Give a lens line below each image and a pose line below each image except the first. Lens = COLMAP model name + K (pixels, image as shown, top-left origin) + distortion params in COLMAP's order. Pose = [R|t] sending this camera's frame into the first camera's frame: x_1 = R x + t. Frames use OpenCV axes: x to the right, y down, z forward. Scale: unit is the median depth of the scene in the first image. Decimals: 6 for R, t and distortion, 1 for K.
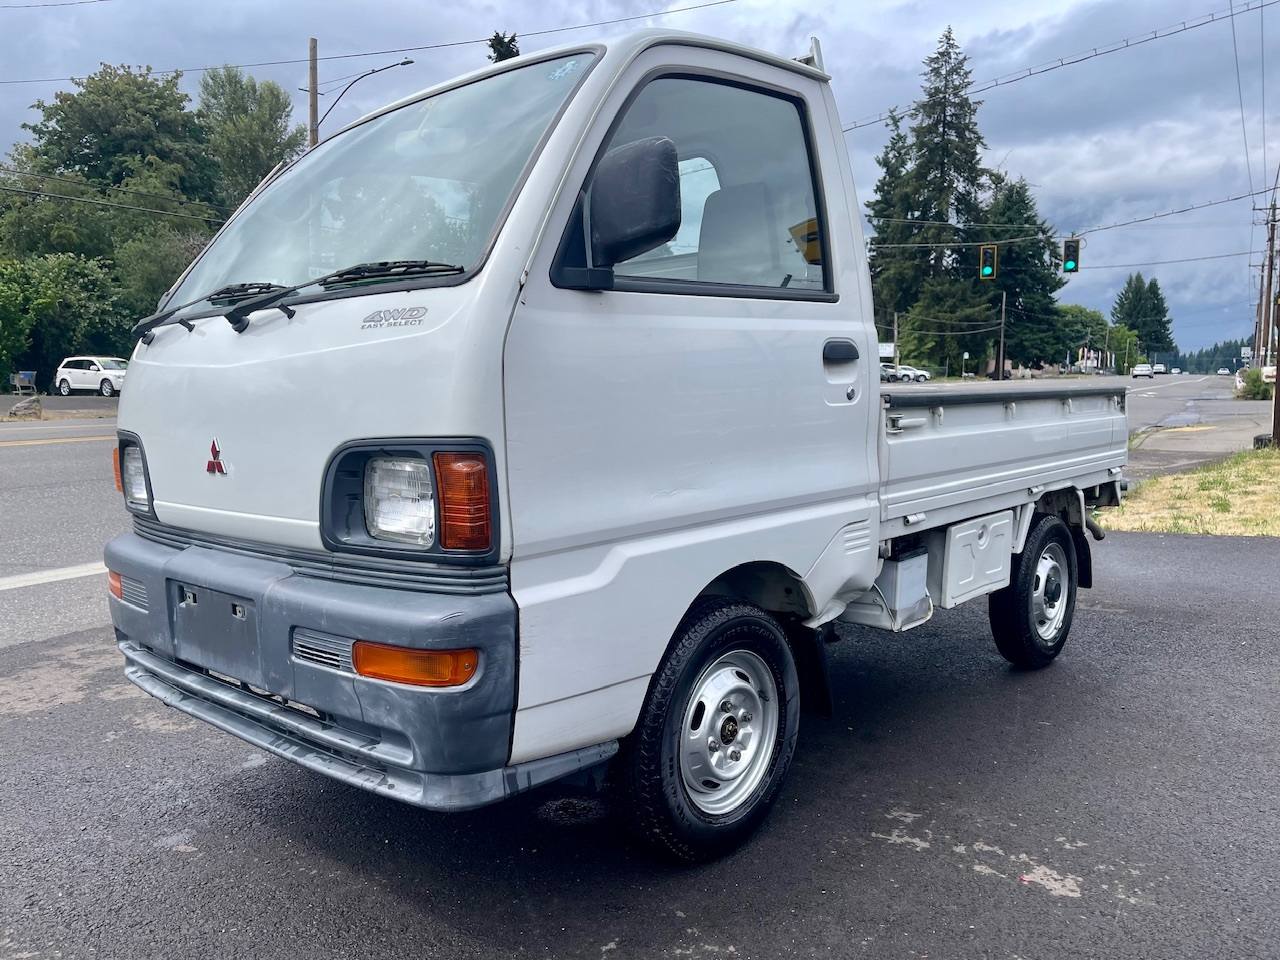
lens RADIAL K [[981.0, 0, 624.4], [0, 981.0, 476.4], [0, 0, 1]] dist [0.085606, -0.101991]
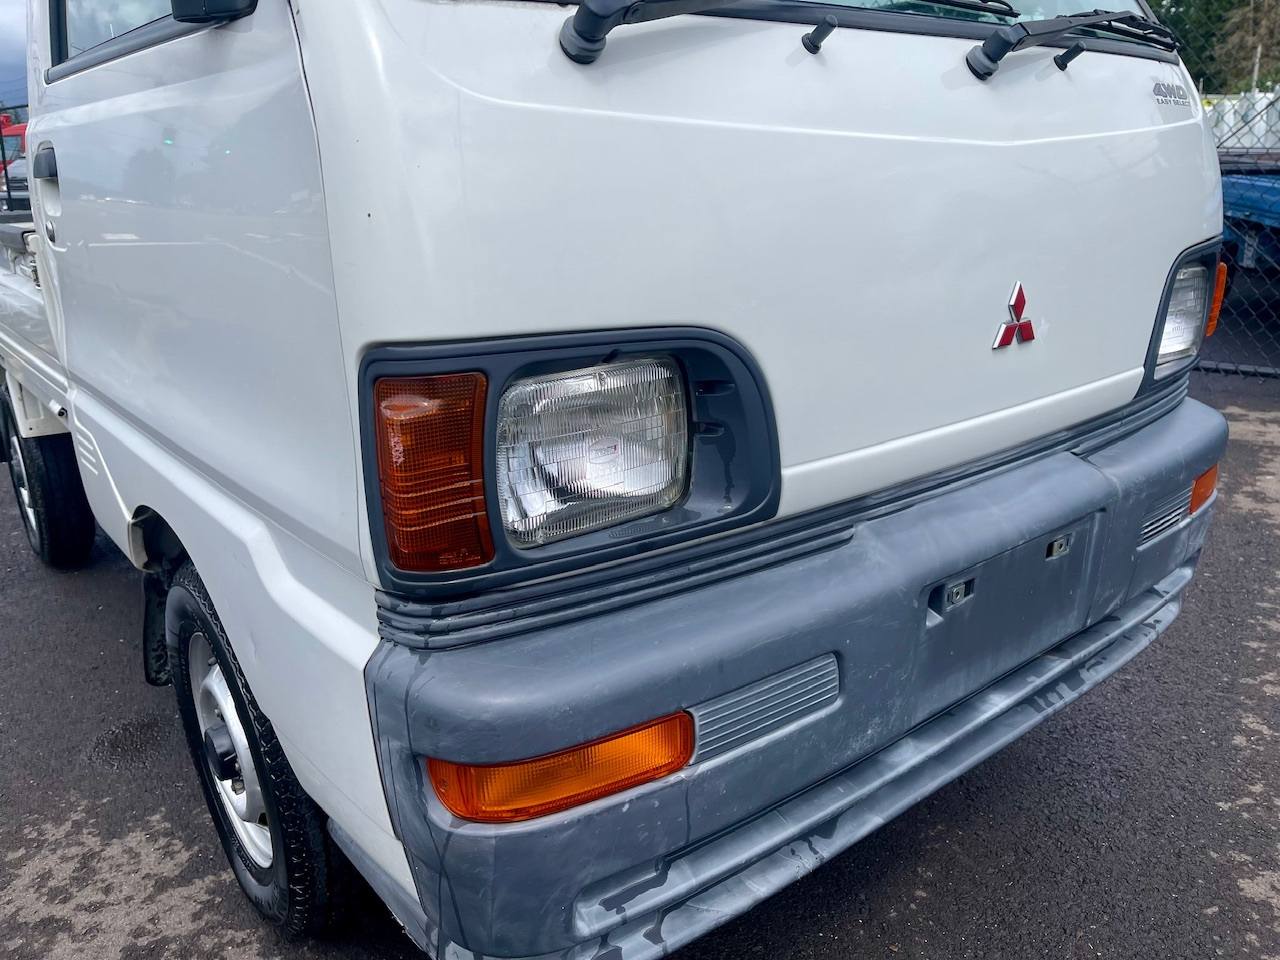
lens RADIAL K [[972.2, 0, 638.2], [0, 972.2, 472.4], [0, 0, 1]] dist [0.079585, -0.104671]
pose [[0.134313, -0.263872, 0.955160, -0.931266], [0.109367, 0.961953, 0.250370, -0.090177], [-0.984885, 0.070835, 0.158061, 1.065027]]
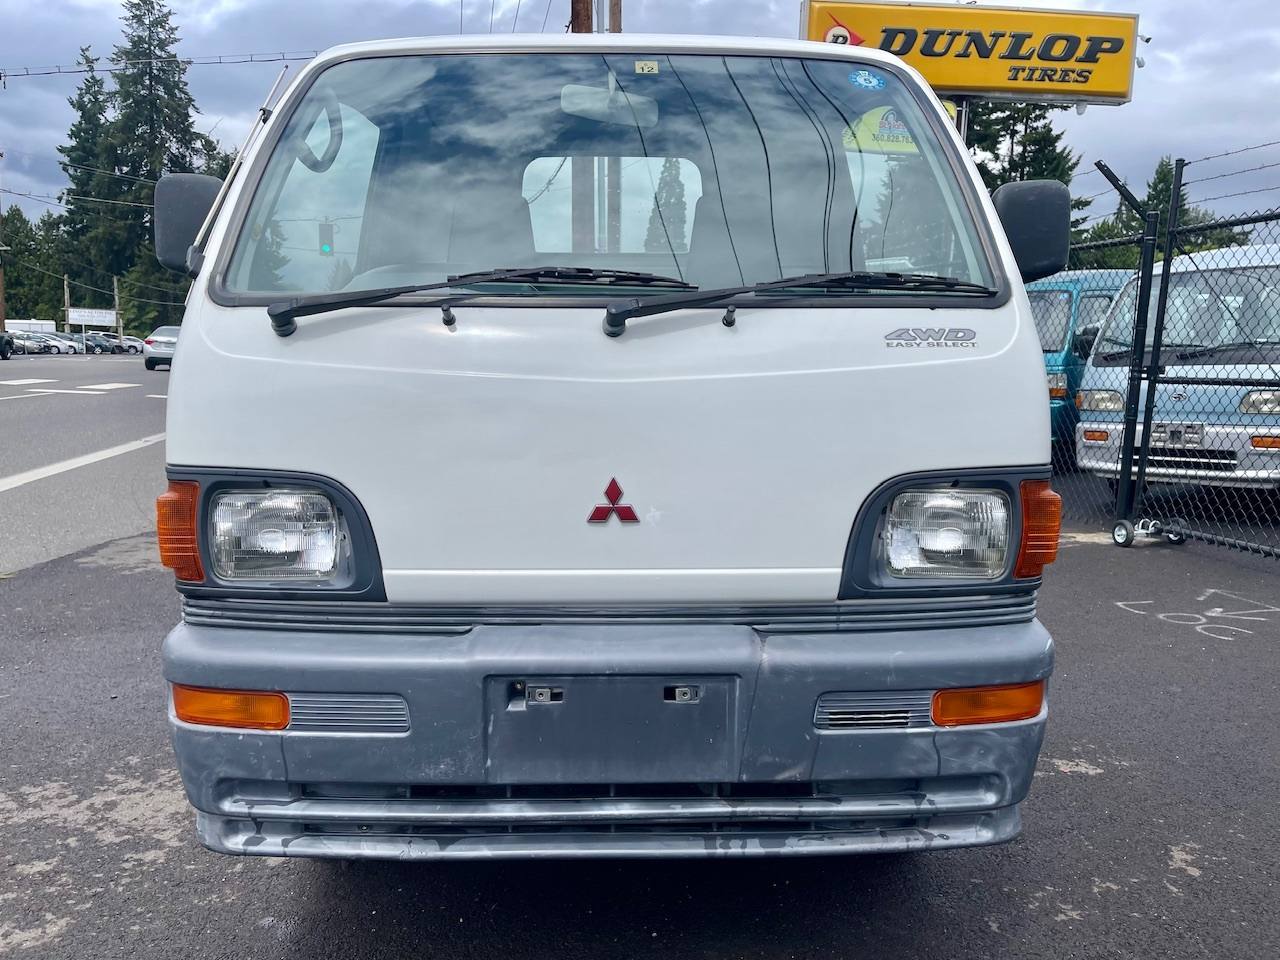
lens RADIAL K [[992.5, 0, 640.0], [0, 992.5, 480.0], [0, 0, 1]] dist [0.067030, -0.125707]
pose [[0.708688, -0.060153, 0.702953, -0.877218], [0.040292, 0.998183, 0.044795, -0.064441], [-0.704371, -0.003423, 0.709824, 0.424342]]
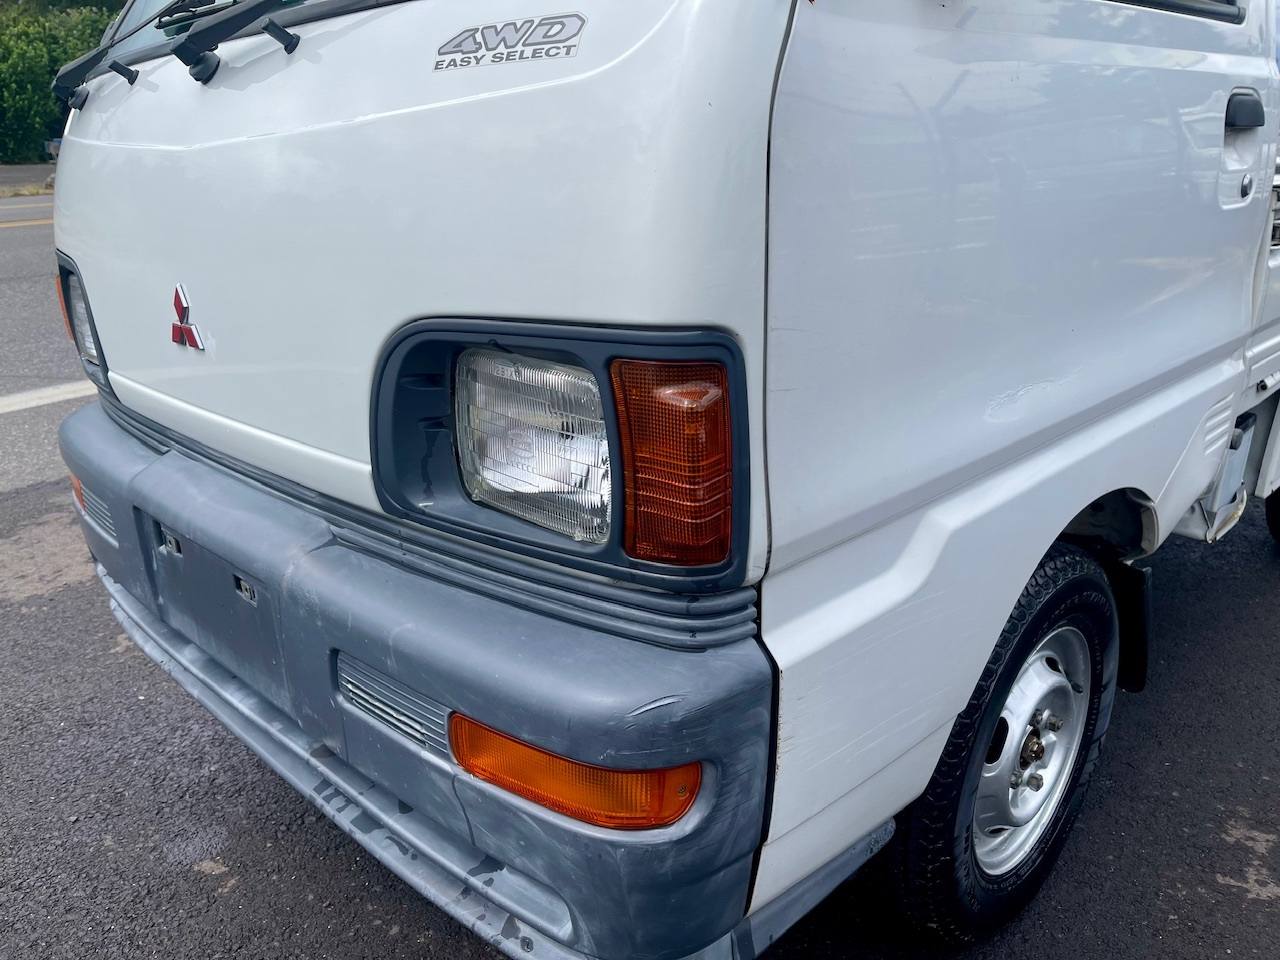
lens RADIAL K [[972.2, 0, 638.2], [0, 972.2, 472.4], [0, 0, 1]] dist [0.079585, -0.104671]
pose [[0.999371, 0.008700, -0.034389, -0.125312], [-0.000859, 0.975112, 0.221713, -0.055222], [0.035462, -0.221544, 0.974505, 0.418316]]
